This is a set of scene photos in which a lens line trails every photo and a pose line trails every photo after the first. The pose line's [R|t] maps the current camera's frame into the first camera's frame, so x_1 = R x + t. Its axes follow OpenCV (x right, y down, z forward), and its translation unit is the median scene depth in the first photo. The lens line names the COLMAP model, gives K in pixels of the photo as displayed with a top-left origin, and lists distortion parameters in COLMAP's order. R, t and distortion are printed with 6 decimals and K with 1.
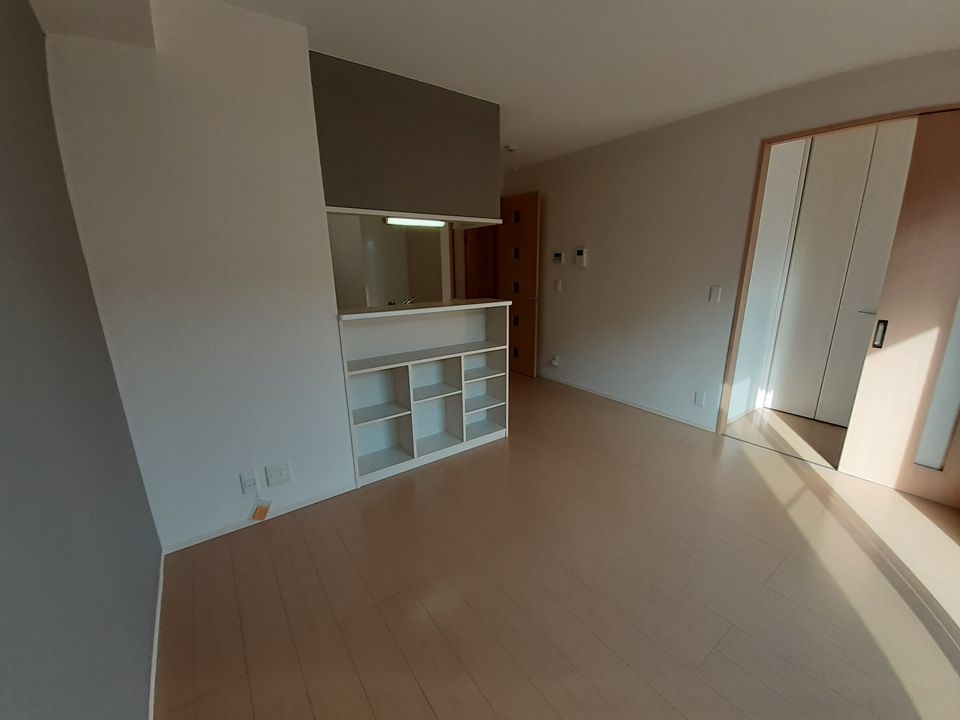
lens RADIAL K [[379.9, 0, 485.4], [0, 379.9, 362.3], [0, 0, 1]] dist [0.001740, -0.009461]
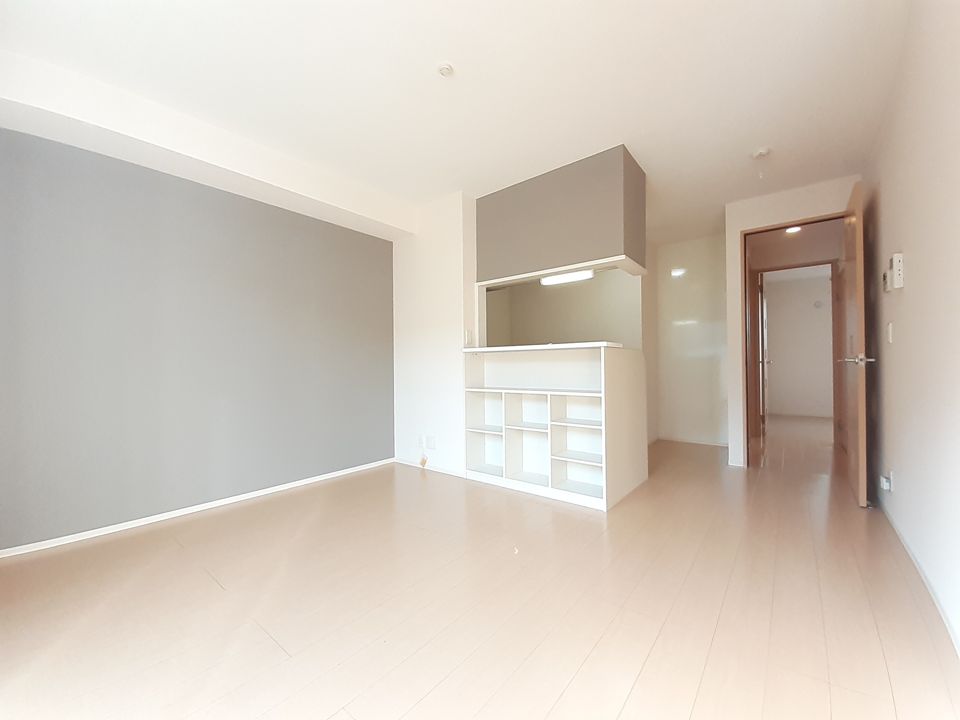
lens RADIAL K [[379.9, 0, 485.4], [0, 379.9, 362.3], [0, 0, 1]] dist [0.001740, -0.009461]
pose [[0.243819, -0.007821, -0.969789, 0.838022], [-0.242298, 0.967765, -0.068722, 0.009653], [0.939065, 0.251734, 0.234065, 0.558241]]
